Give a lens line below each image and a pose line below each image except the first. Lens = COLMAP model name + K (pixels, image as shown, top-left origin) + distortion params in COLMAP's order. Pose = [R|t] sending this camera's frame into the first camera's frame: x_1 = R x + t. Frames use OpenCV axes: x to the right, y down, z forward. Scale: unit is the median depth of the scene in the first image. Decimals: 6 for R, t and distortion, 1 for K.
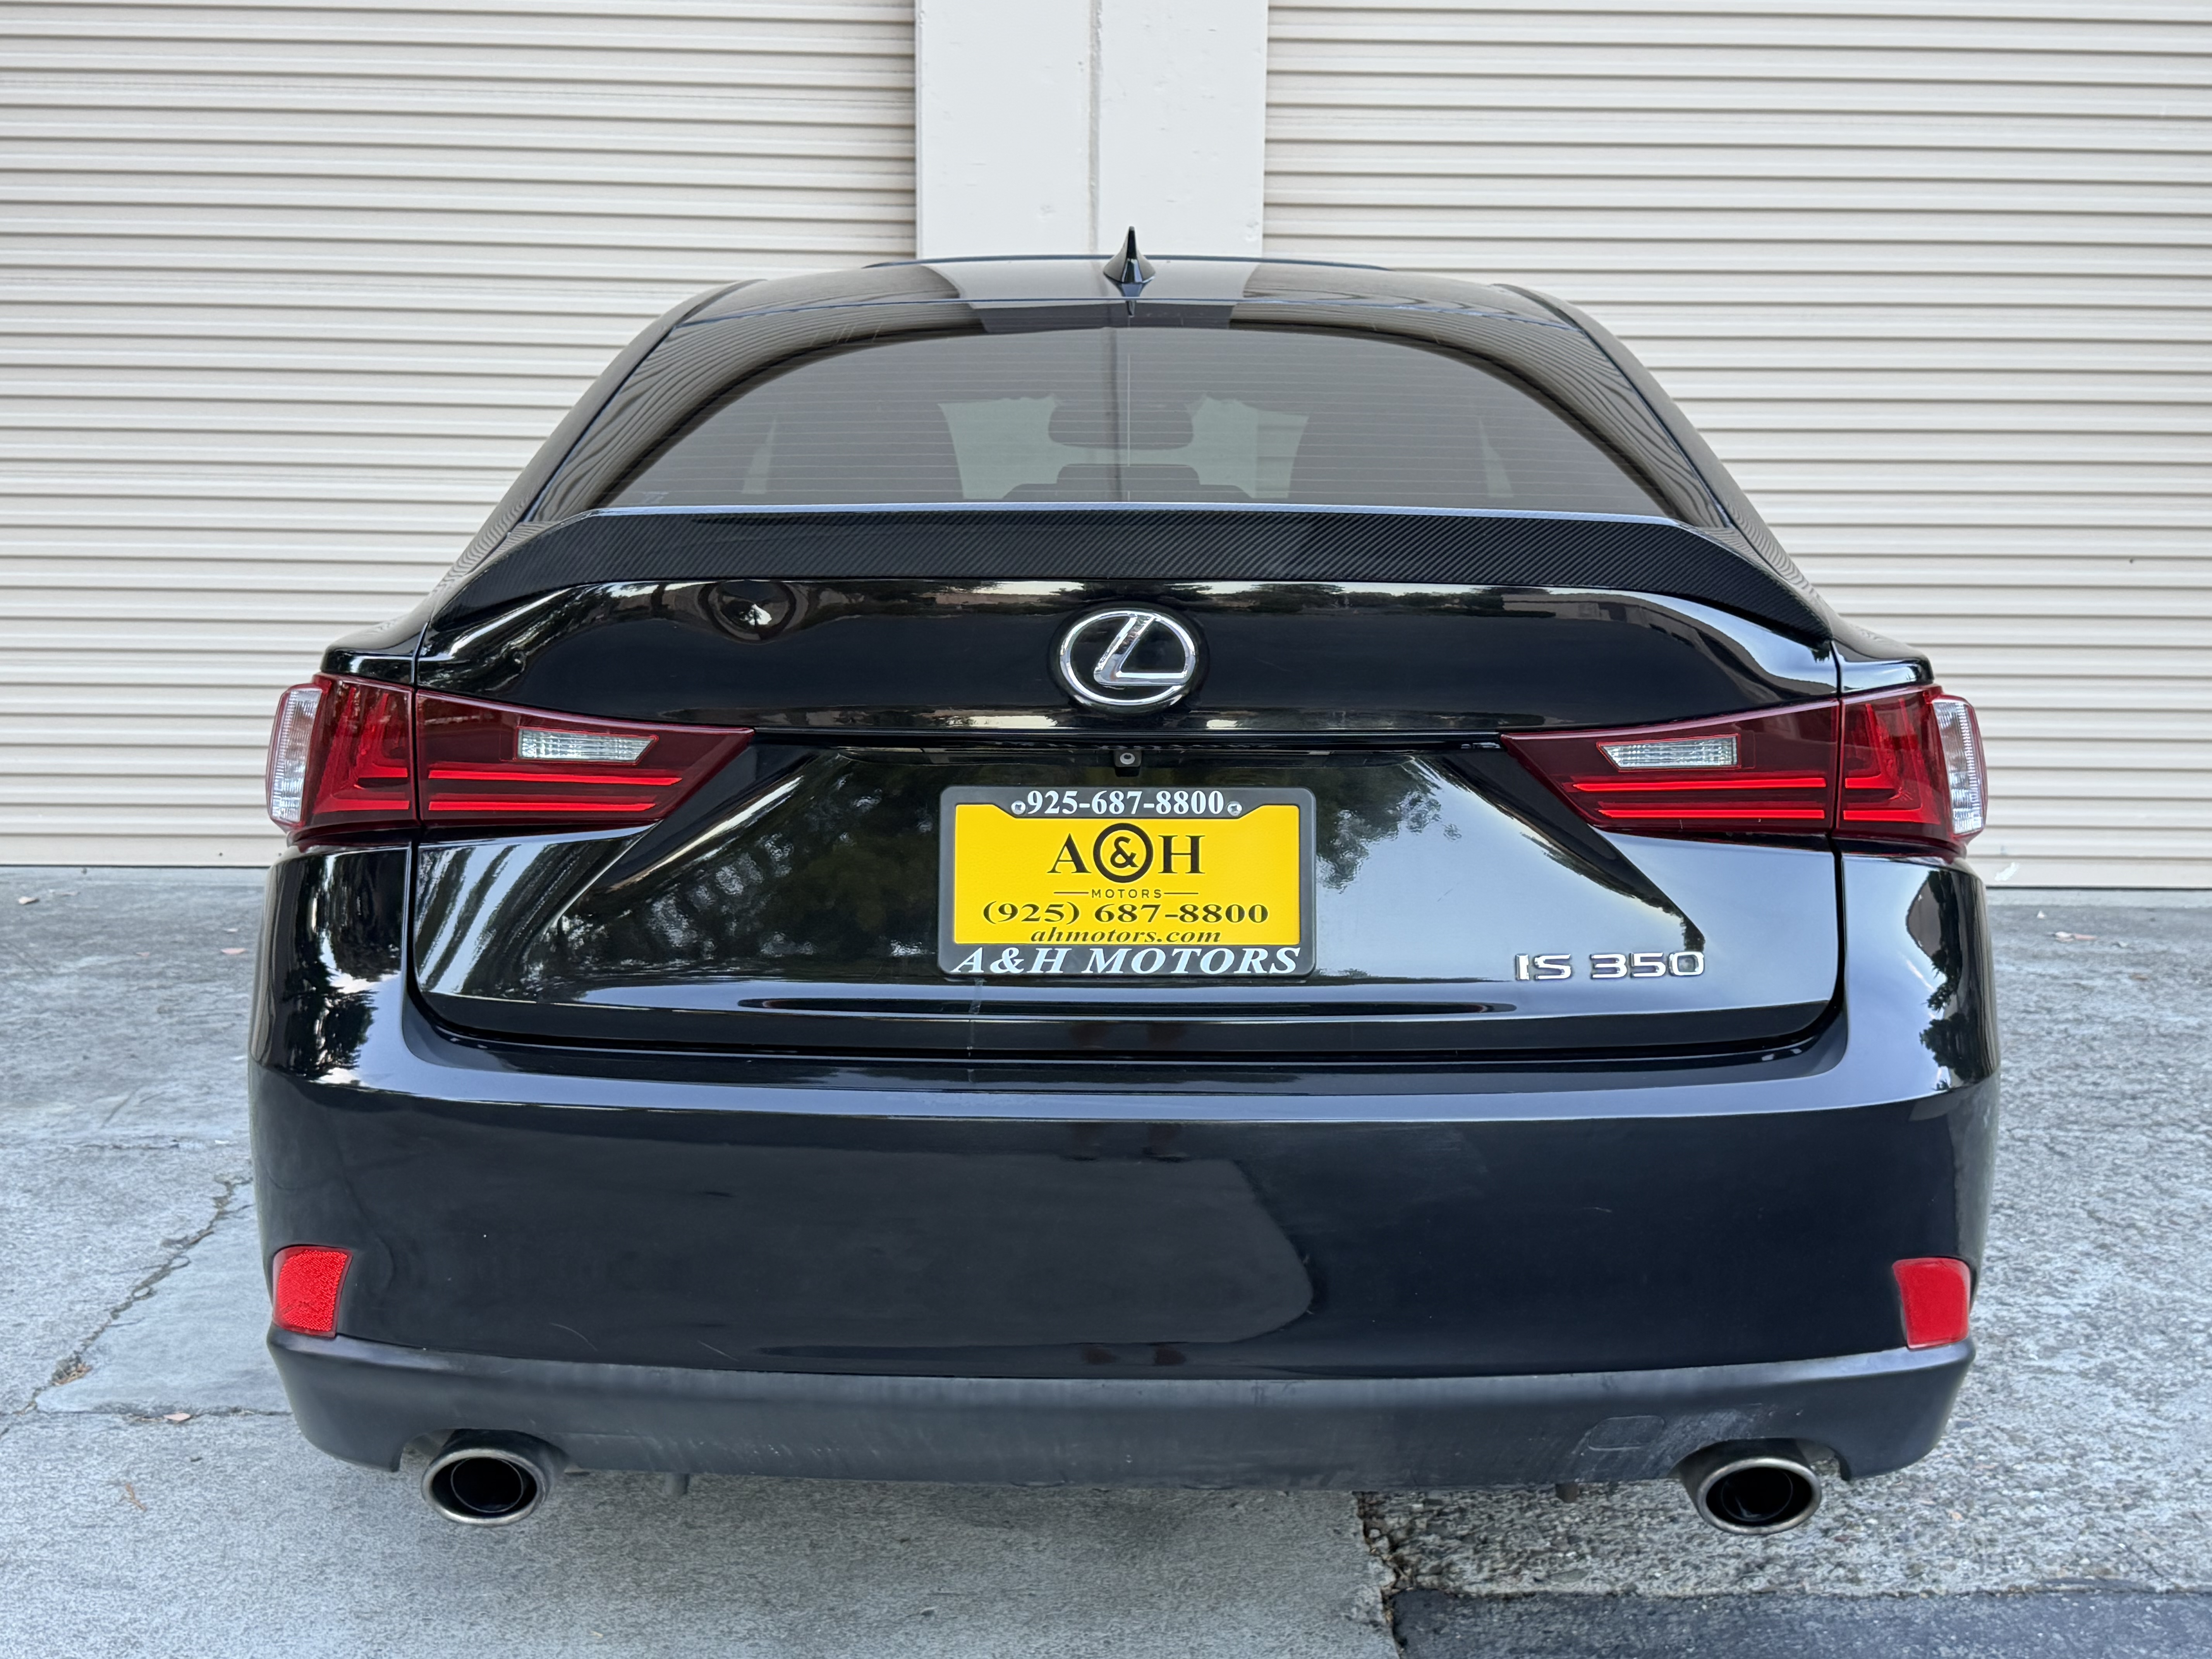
lens RADIAL K [[2630.7, 0, 1117.9], [0, 2630.7, 822.5], [0, 0, 1]] dist [0.112082, 0.000000]
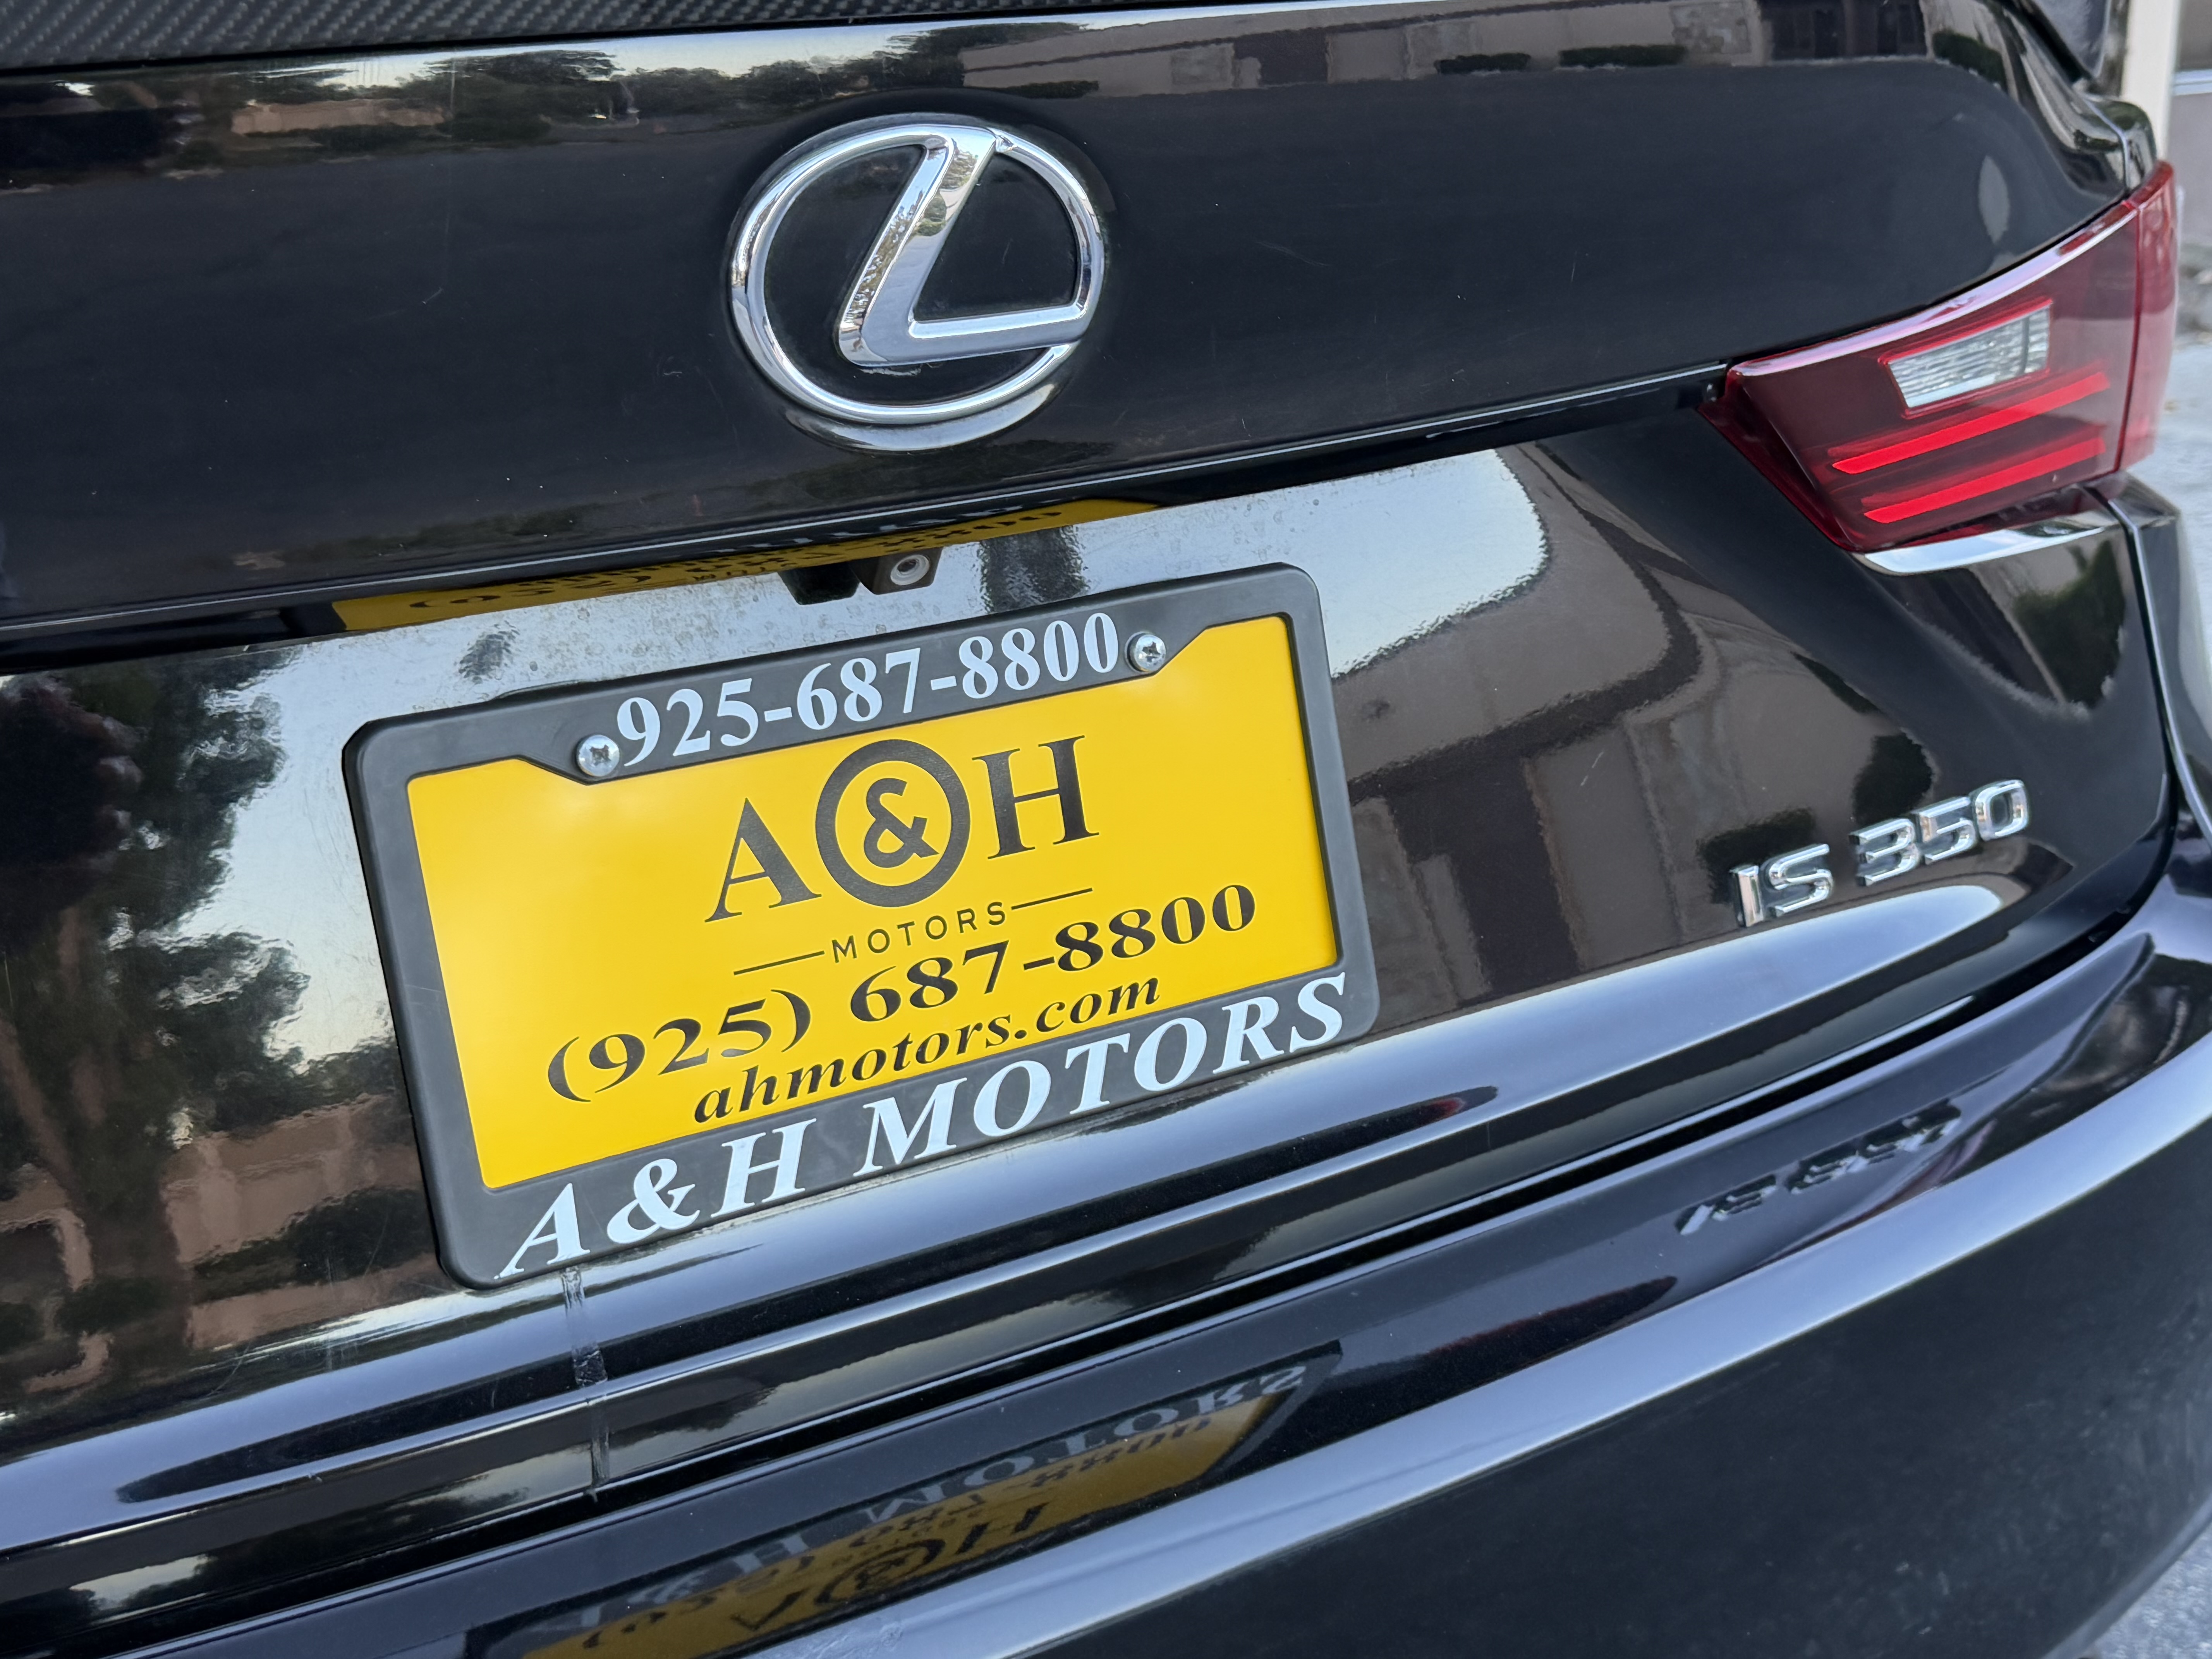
lens RADIAL K [[2630.7, 0, 1112.2], [0, 2630.7, 819.5], [0, 0, 1]] dist [0.112082, 0.000000]
pose [[0.869030, -0.196978, 0.453858, -0.134725], [0.110332, 0.971385, 0.210330, -0.061136], [-0.482301, -0.132708, 0.865895, 0.665542]]
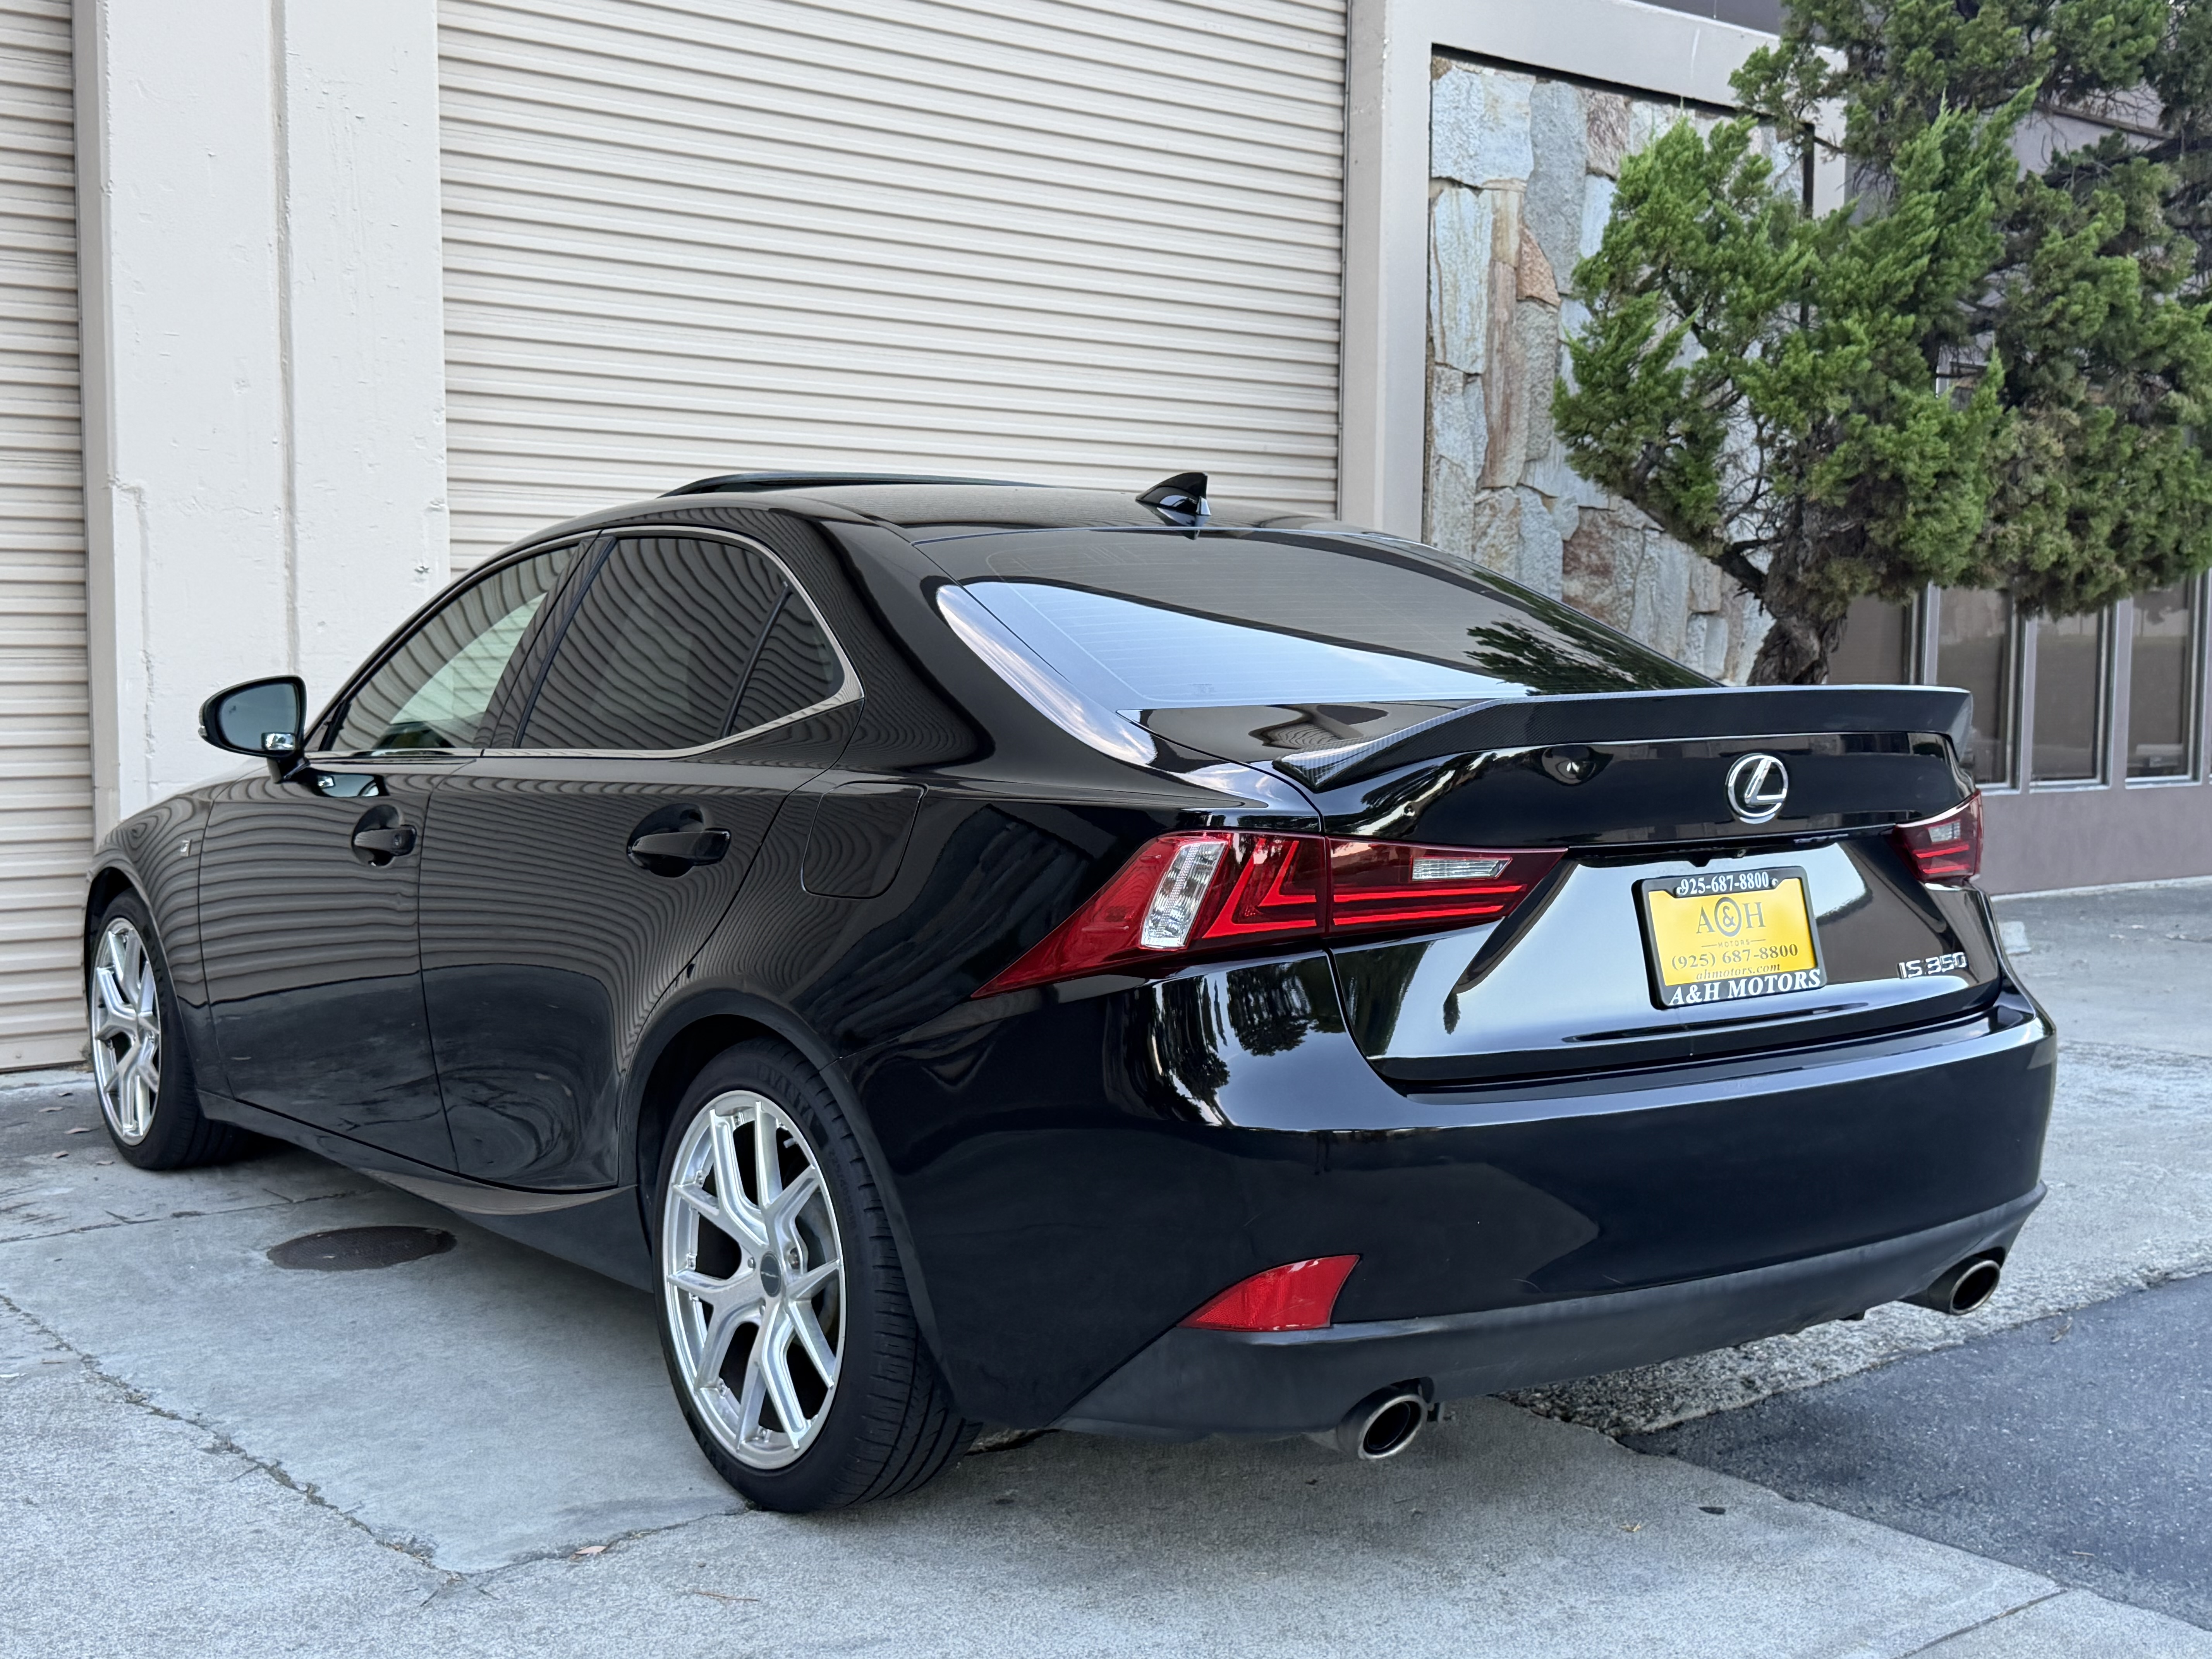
lens RADIAL K [[2630.7, 0, 1123.9], [0, 2630.7, 822.8], [0, 0, 1]] dist [0.112082, 0.000000]
pose [[0.797242, -0.050721, 0.601526, -1.170429], [0.083364, 0.996167, -0.026491, -0.030409], [-0.597876, 0.071265, 0.798414, -0.006181]]
